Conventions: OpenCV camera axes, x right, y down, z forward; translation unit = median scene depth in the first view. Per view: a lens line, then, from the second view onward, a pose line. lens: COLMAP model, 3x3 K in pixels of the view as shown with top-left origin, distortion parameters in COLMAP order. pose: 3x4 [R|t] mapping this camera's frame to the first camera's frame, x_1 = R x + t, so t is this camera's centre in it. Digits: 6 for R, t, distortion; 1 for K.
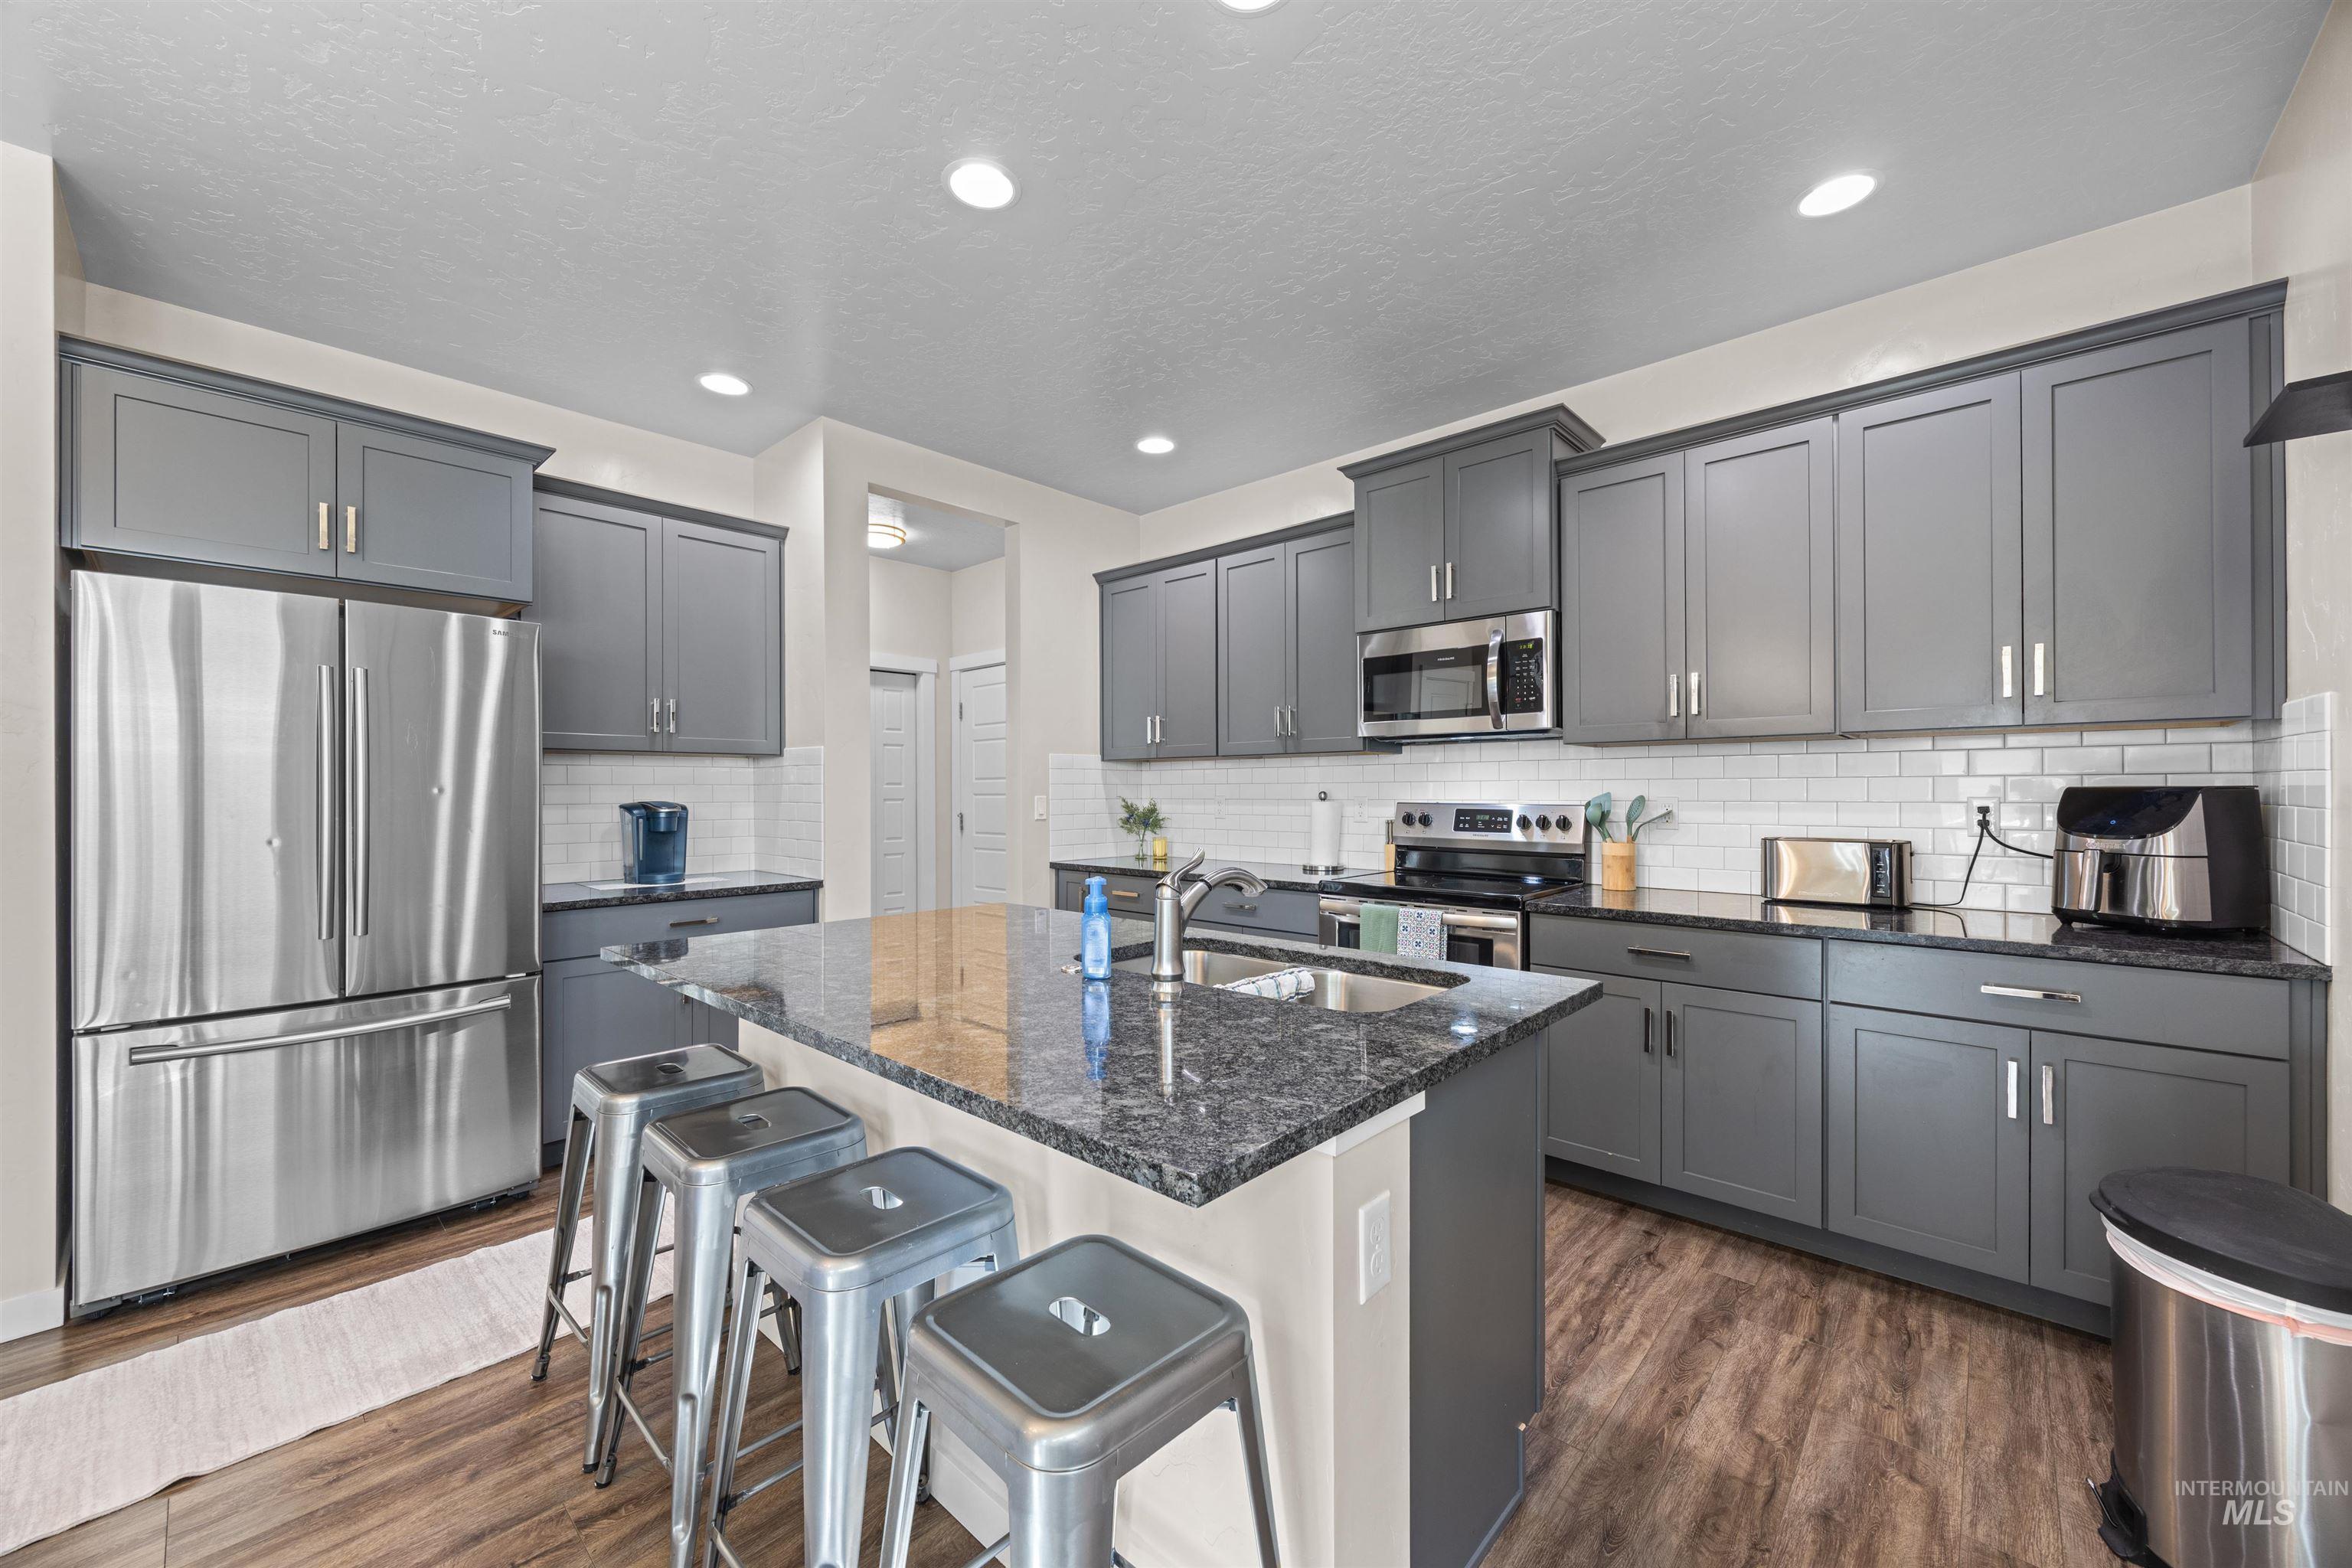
lens RADIAL K [[896.9, 0, 1160.2], [0, 896.9, 783.4], [0, 0, 1]] dist [-0.000101, -0.000060]
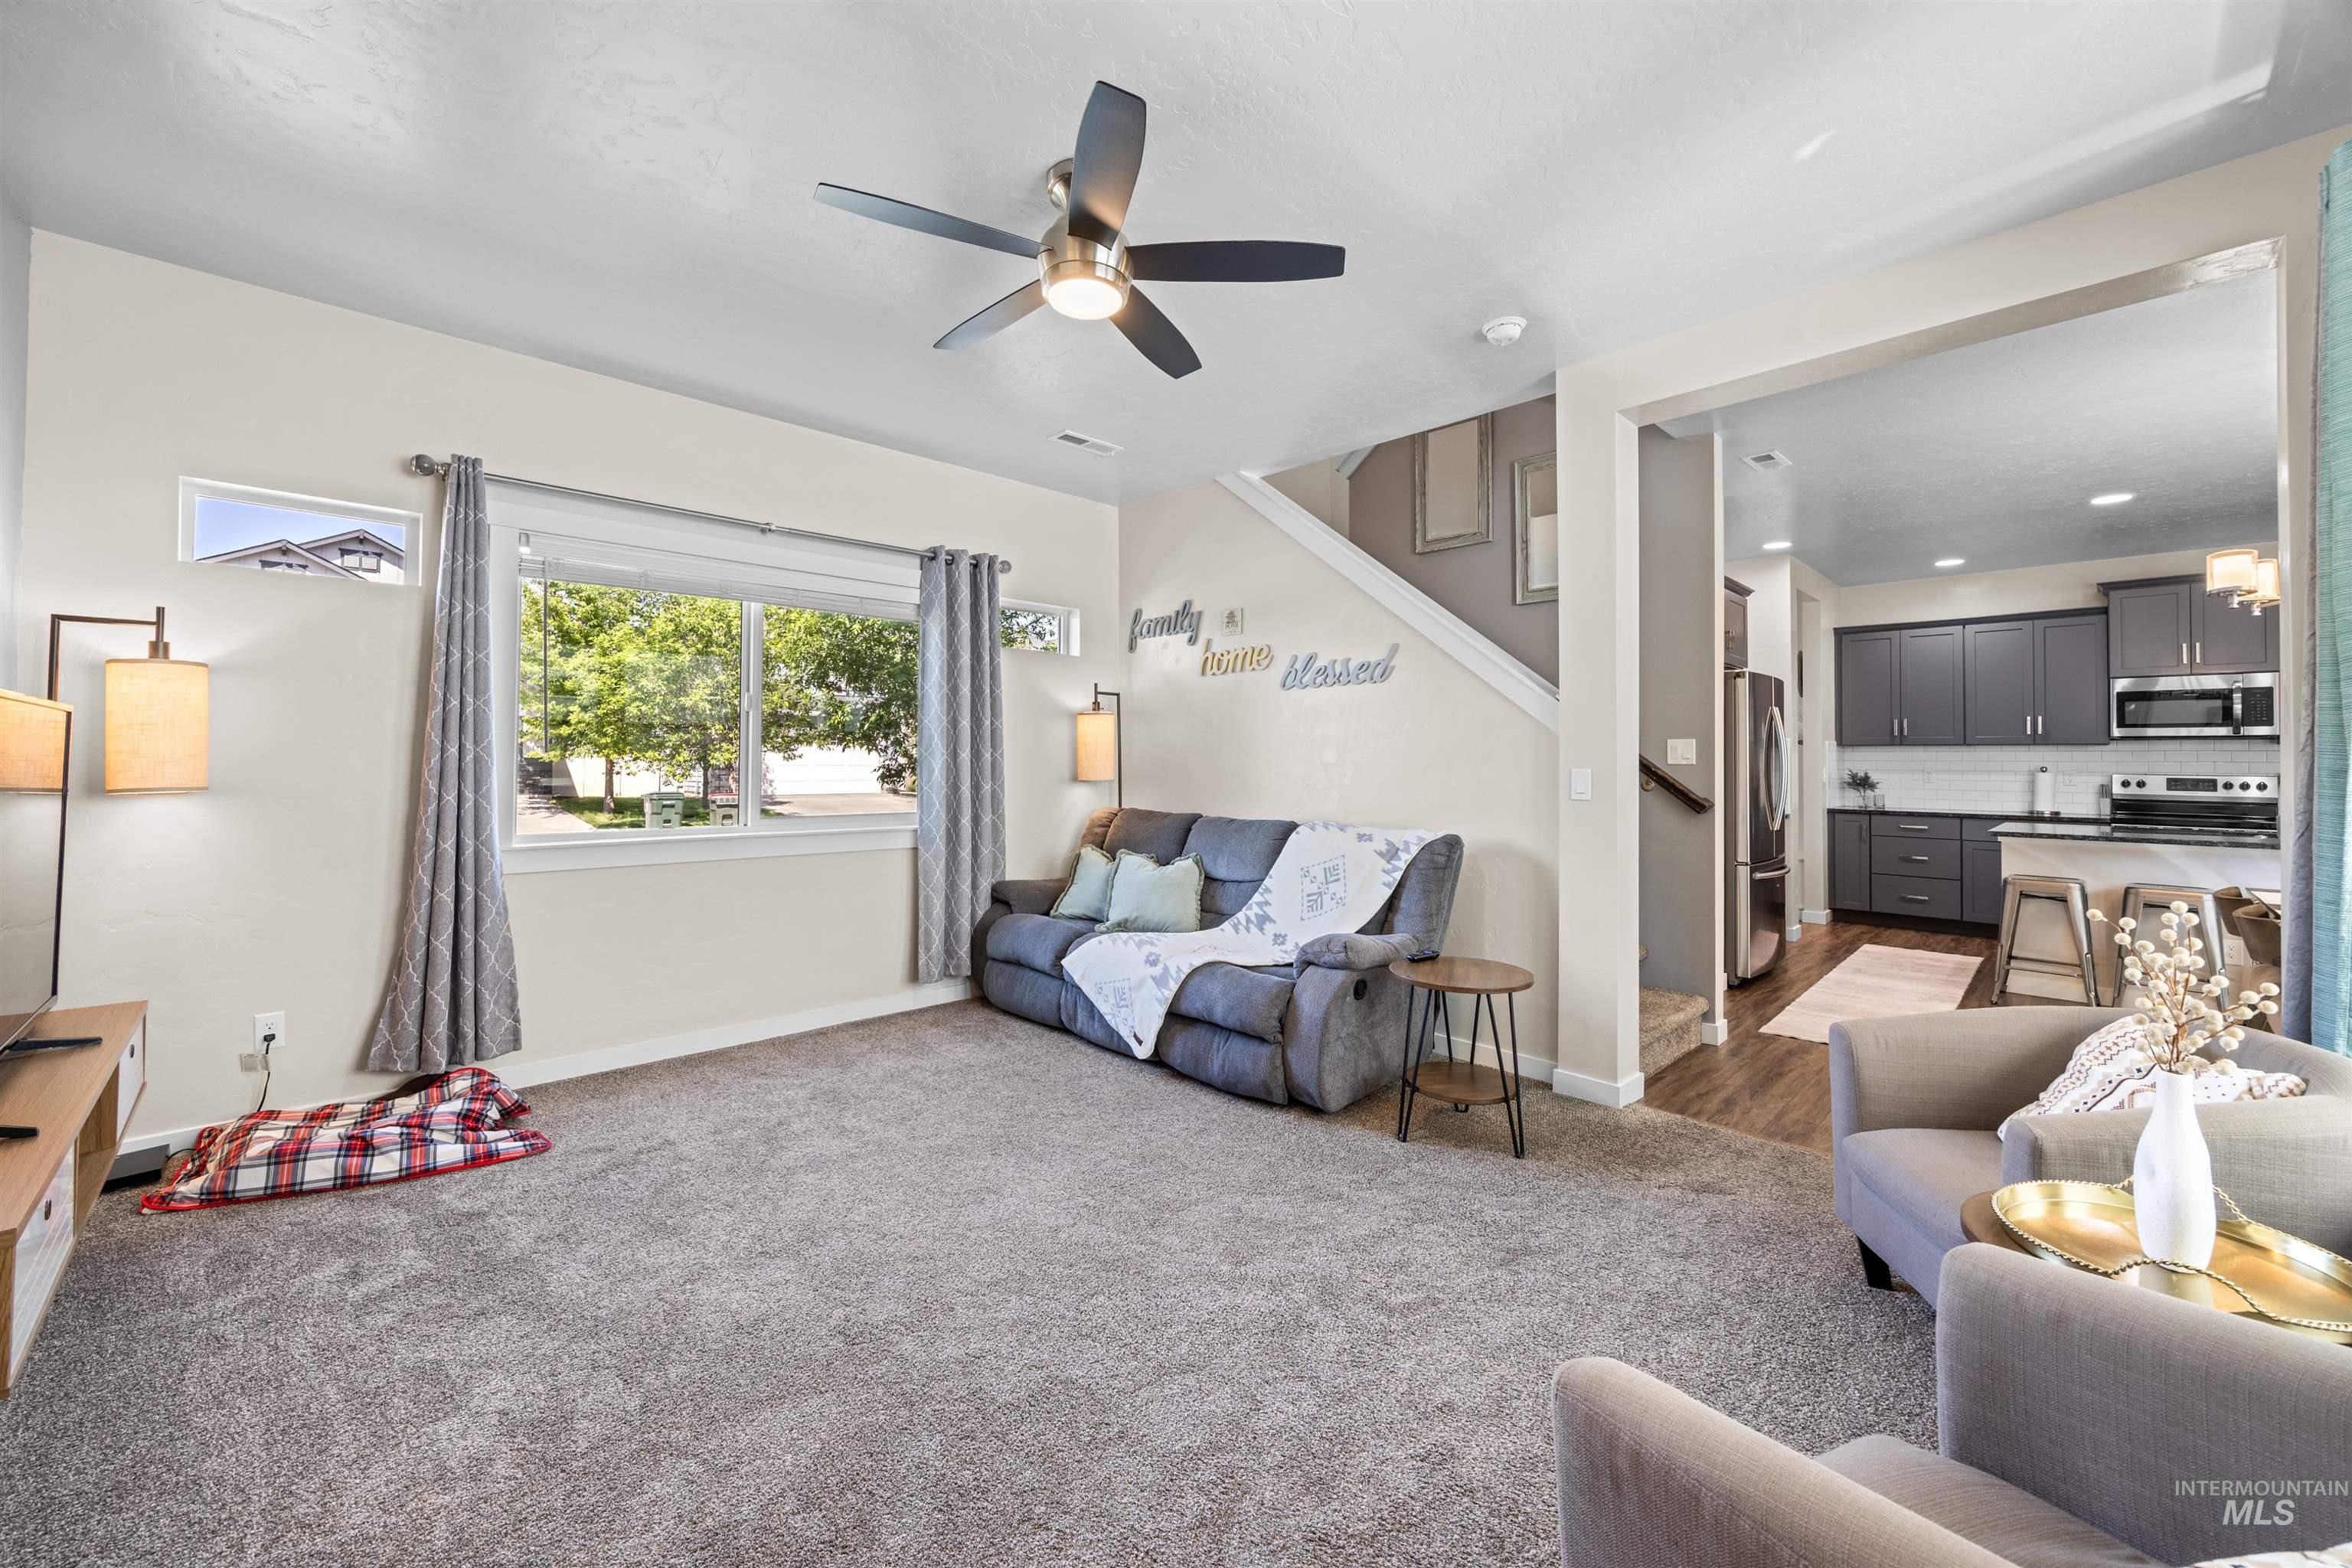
lens RADIAL K [[908.3, 0, 1171.3], [0, 908.3, 740.1], [0, 0, 1]] dist [0.000584, 0.000042]
pose [[0.998541, 0.009244, -0.053206, -2.048012], [-0.009895, 0.999879, -0.011984, -0.006343], [0.053089, 0.012493, 0.998512, -1.176185]]
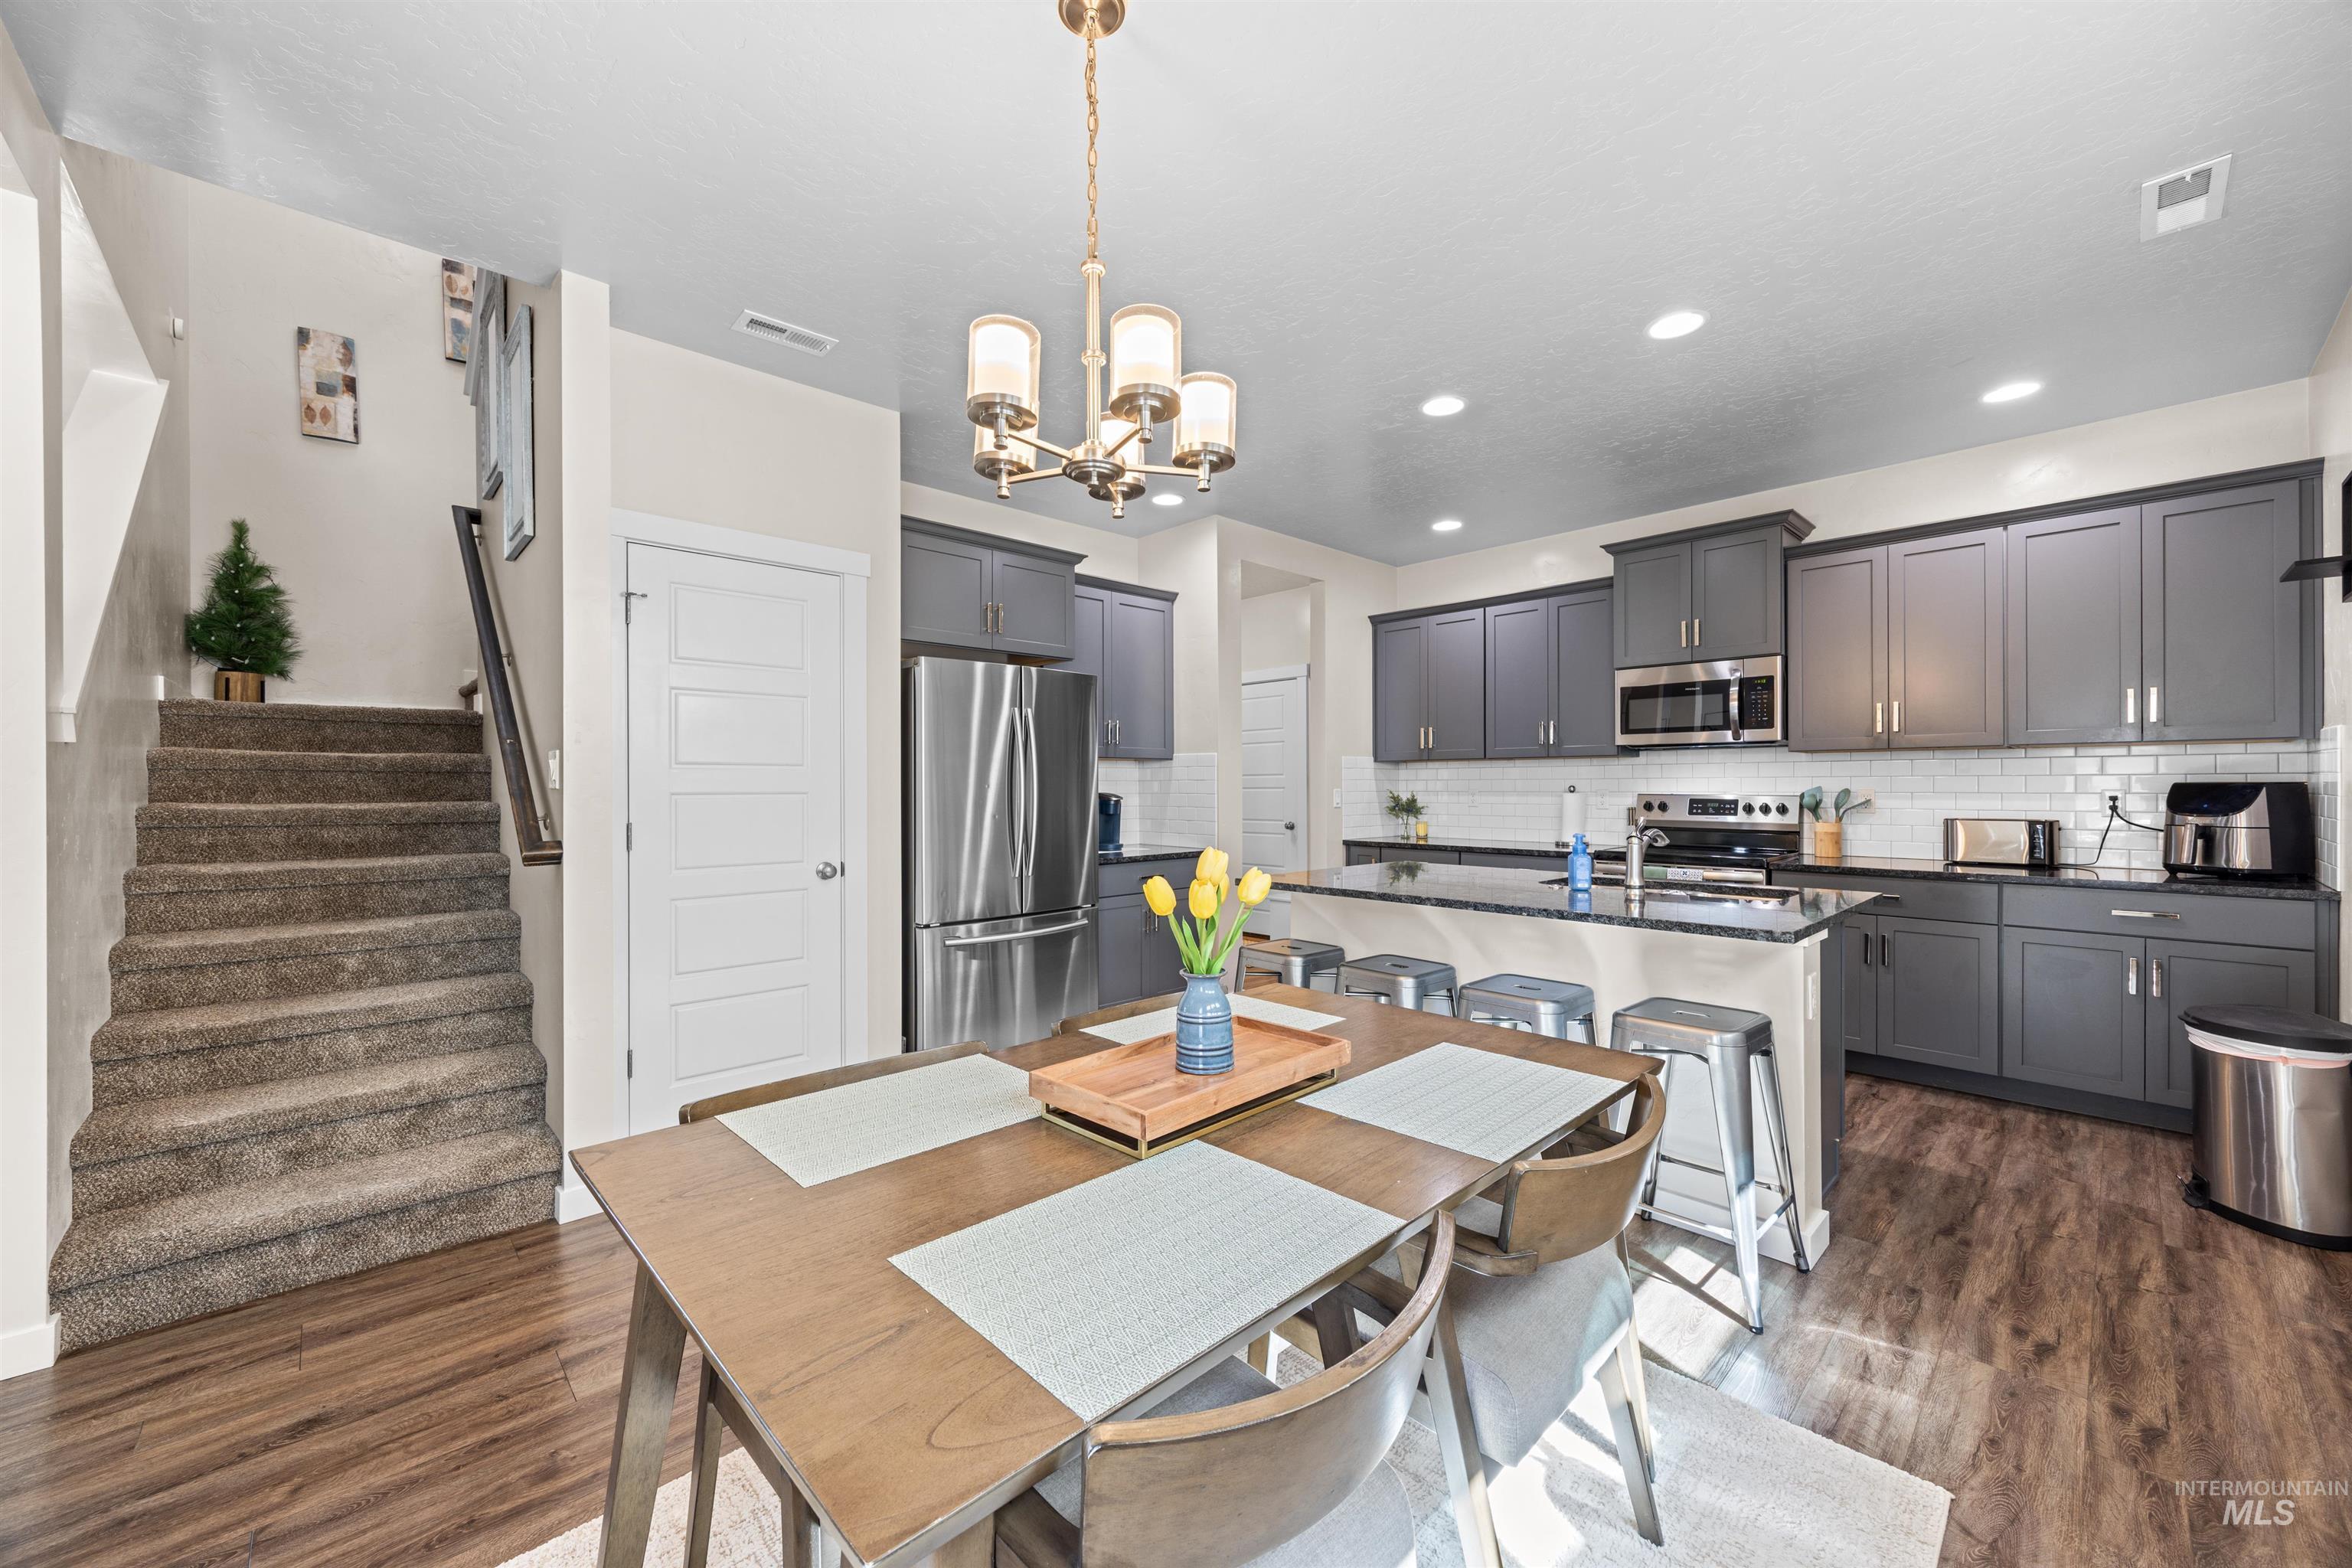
lens RADIAL K [[898.6, 0, 1166.0], [0, 898.6, 780.6], [0, 0, 1]] dist [0.002094, 0.000204]
pose [[0.997777, -0.000771, -0.066638, -0.488212], [0.001022, 0.999993, 0.003732, -0.005587], [0.066635, -0.003792, 0.997770, -0.528220]]
